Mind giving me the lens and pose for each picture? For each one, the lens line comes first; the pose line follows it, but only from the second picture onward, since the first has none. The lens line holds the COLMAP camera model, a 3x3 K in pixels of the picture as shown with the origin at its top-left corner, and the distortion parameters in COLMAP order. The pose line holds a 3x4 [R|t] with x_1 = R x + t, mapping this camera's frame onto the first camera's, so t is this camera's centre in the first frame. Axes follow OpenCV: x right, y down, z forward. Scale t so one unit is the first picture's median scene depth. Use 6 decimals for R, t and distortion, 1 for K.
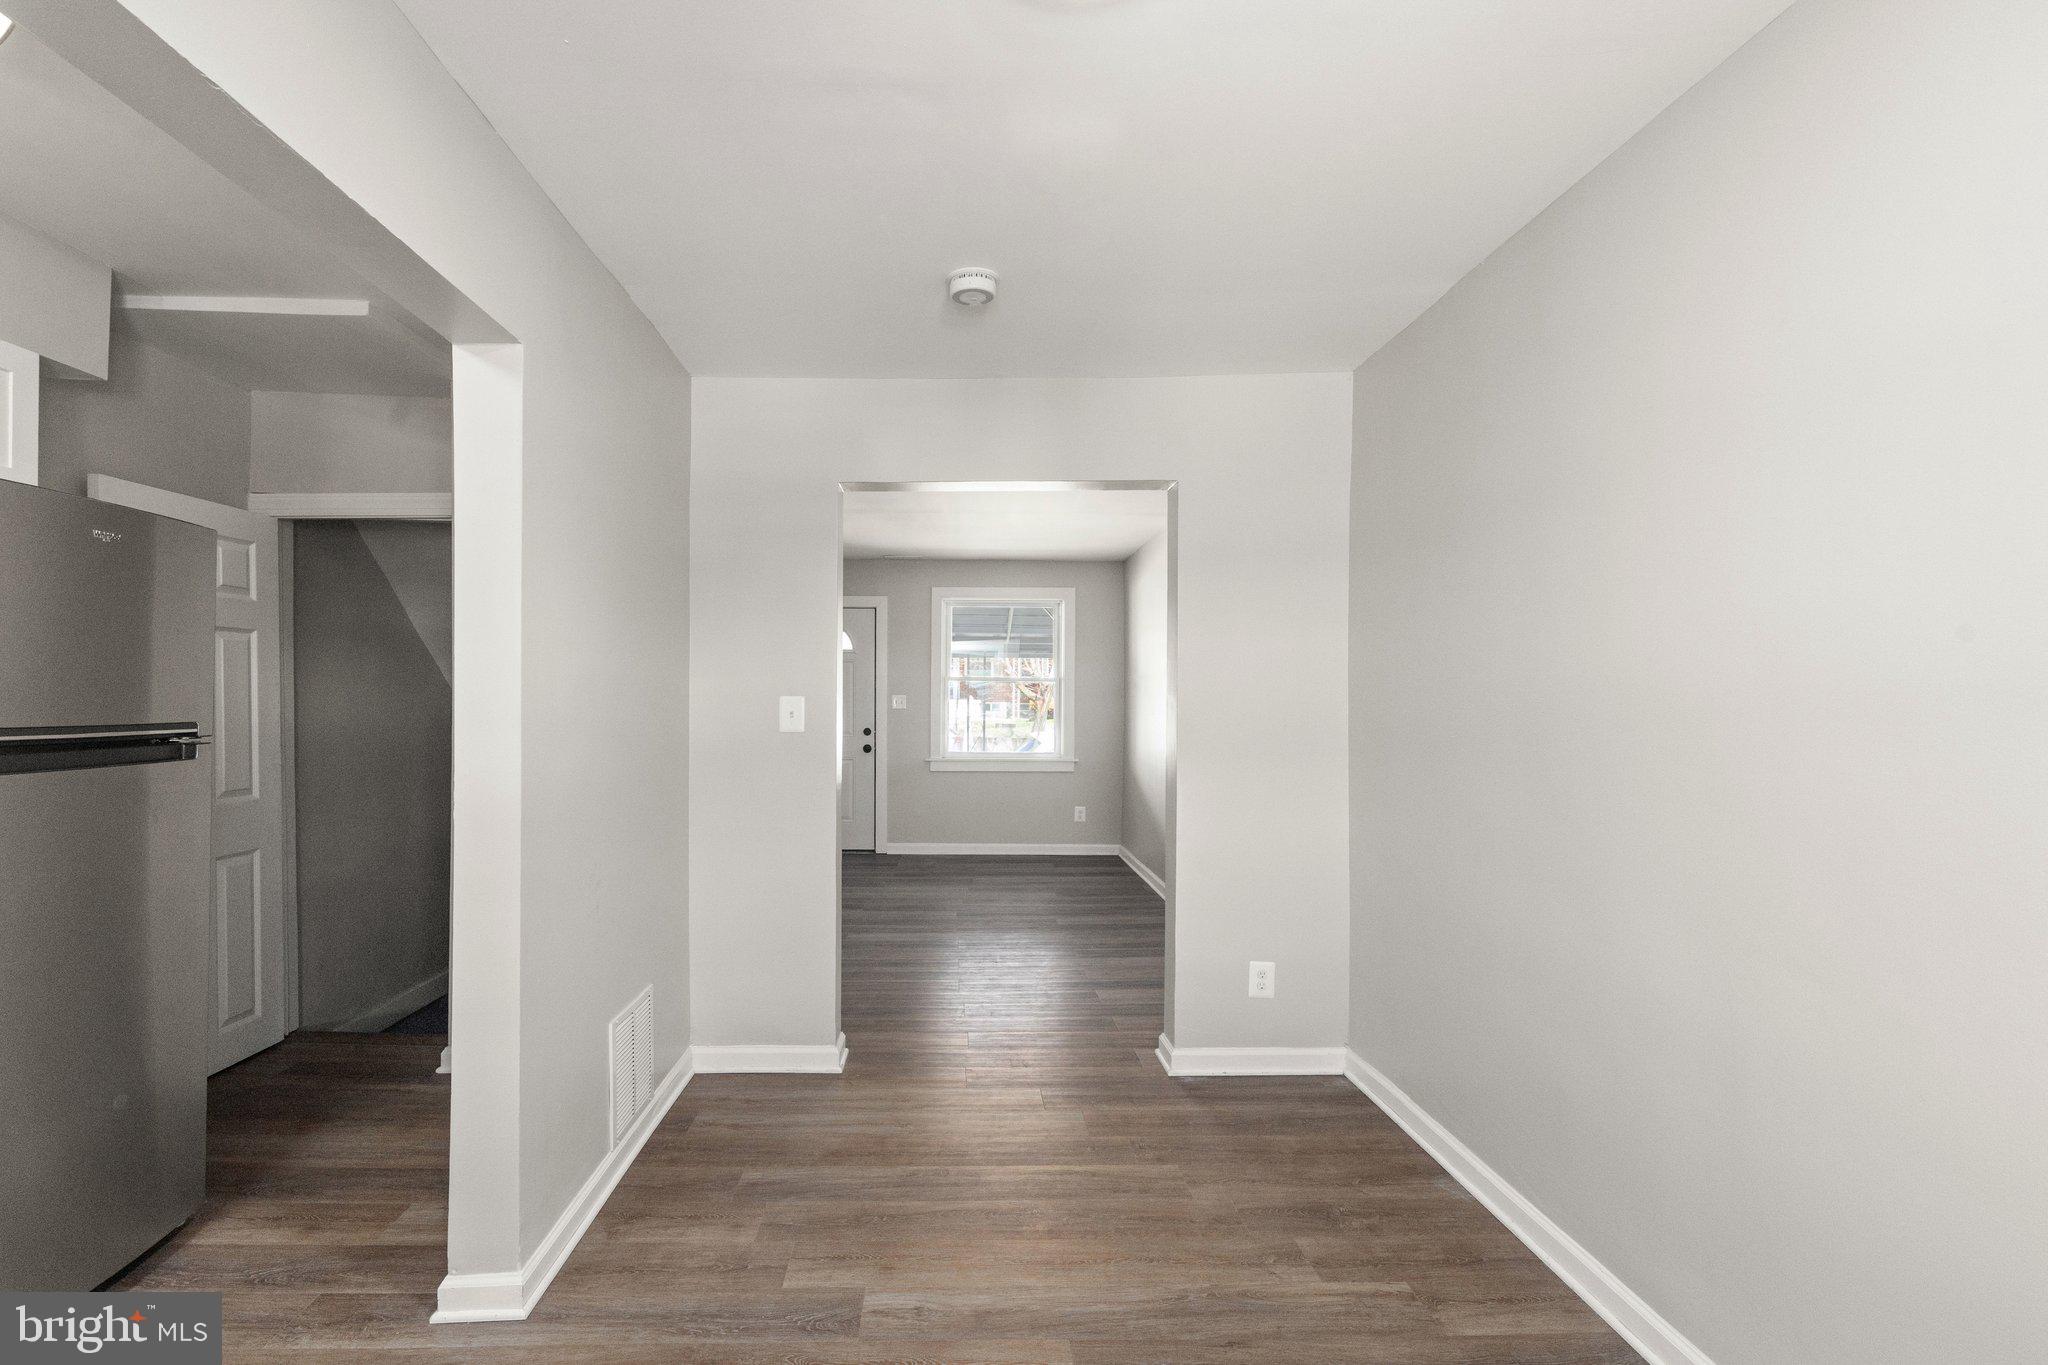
lens RADIAL K [[1026.6, 0, 1017.7], [0, 1026.6, 691.0], [0, 0, 1]] dist [0.013711, -0.005659]
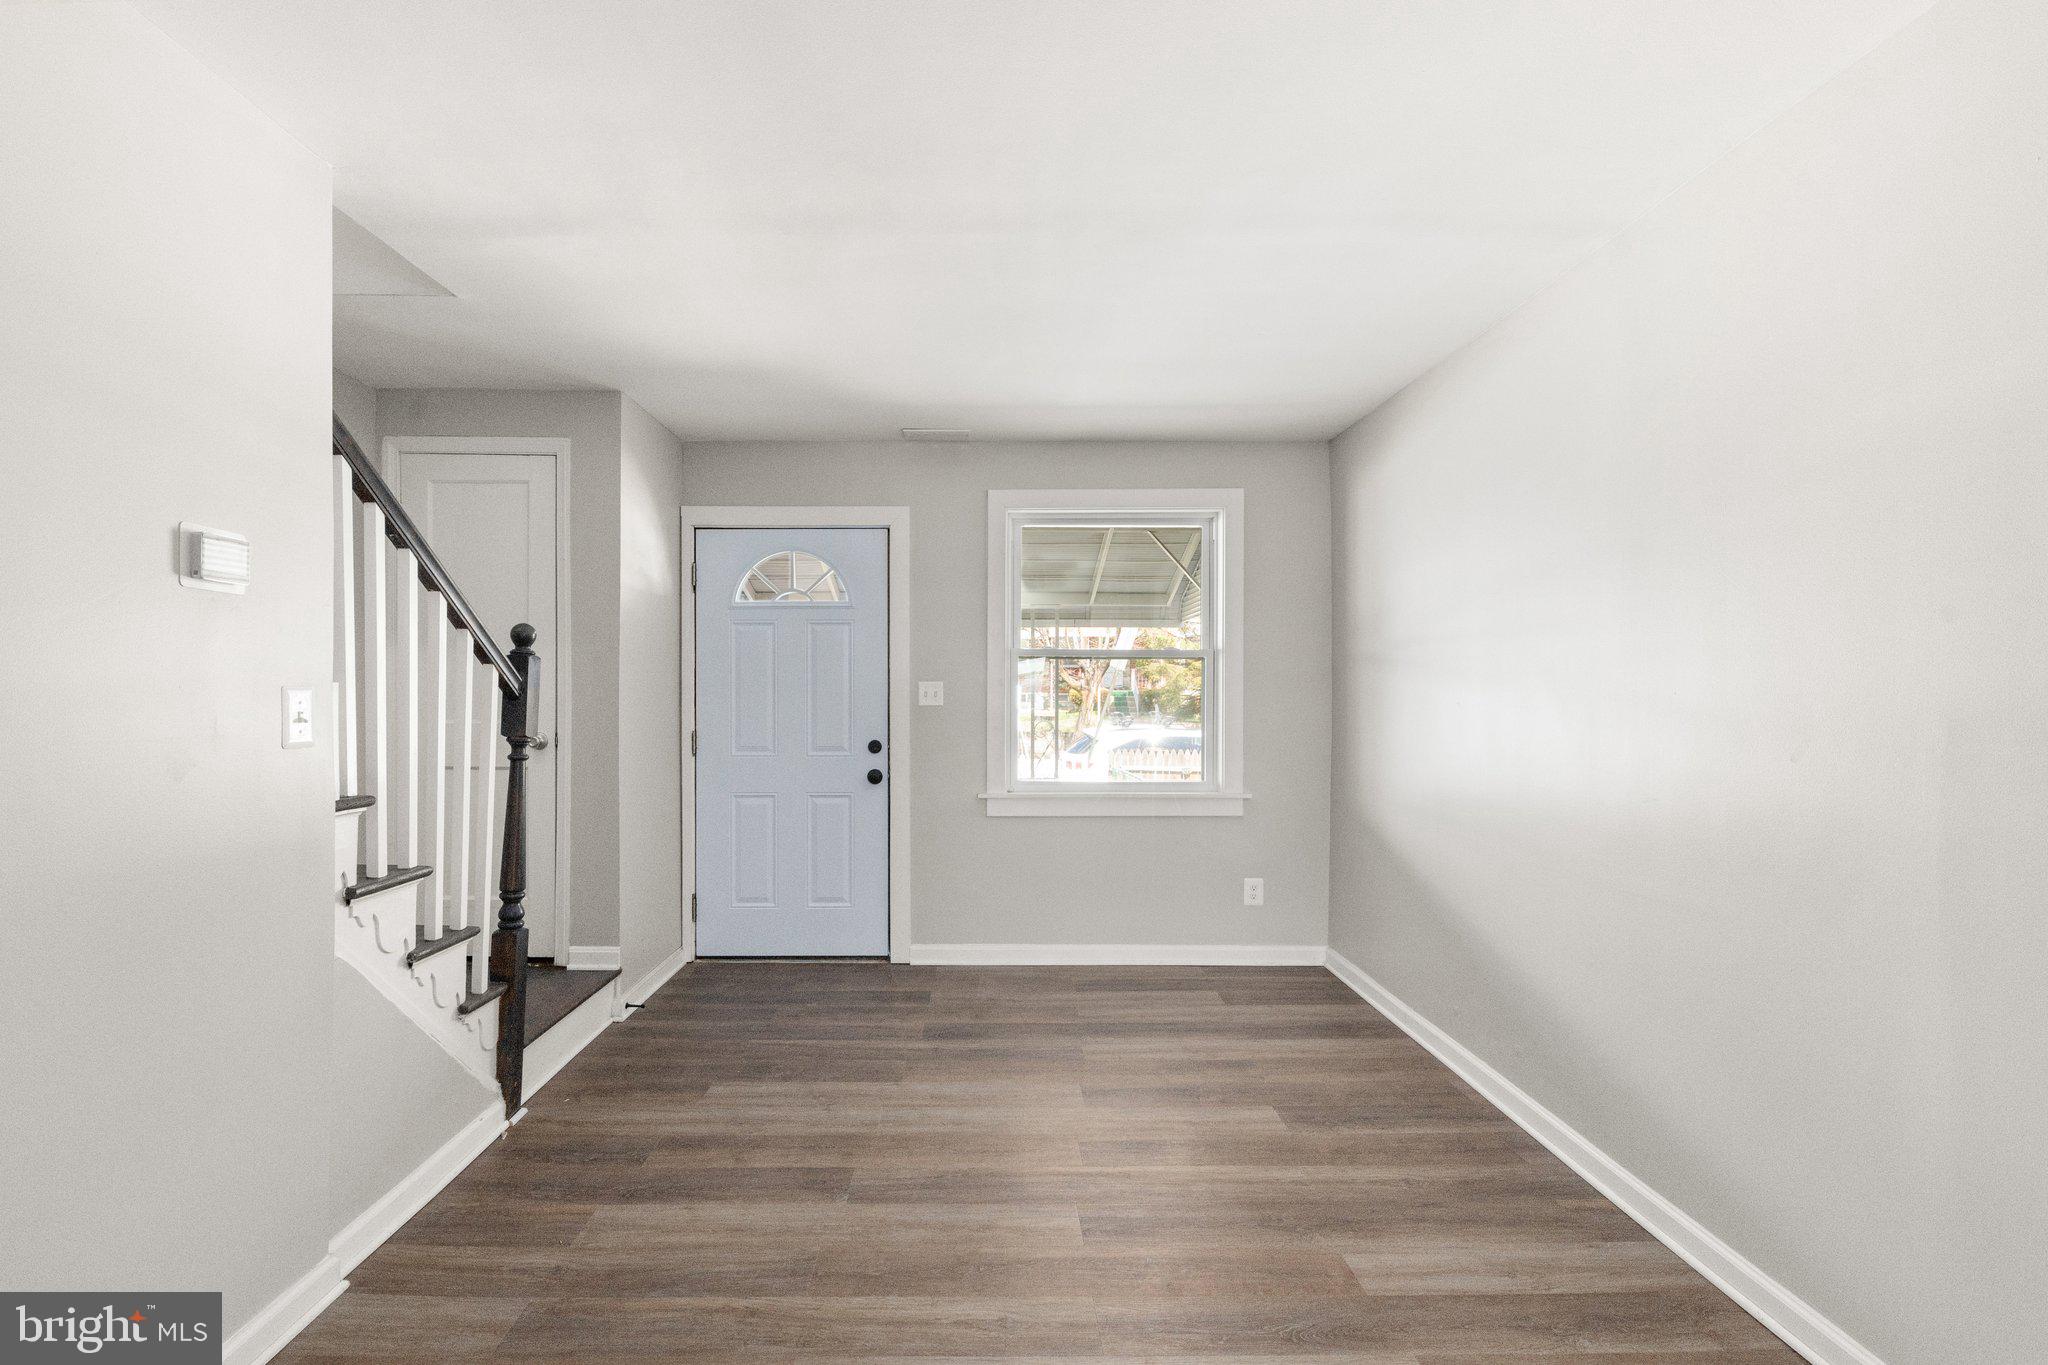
lens RADIAL K [[1026.6, 0, 1017.7], [0, 1026.6, 691.0], [0, 0, 1]] dist [0.013711, -0.005659]
pose [[0.999703, -0.002191, -0.024281, -0.054362], [0.002429, 0.999950, 0.009744, 0.004085], [0.024258, -0.009800, 0.999658, 0.437971]]
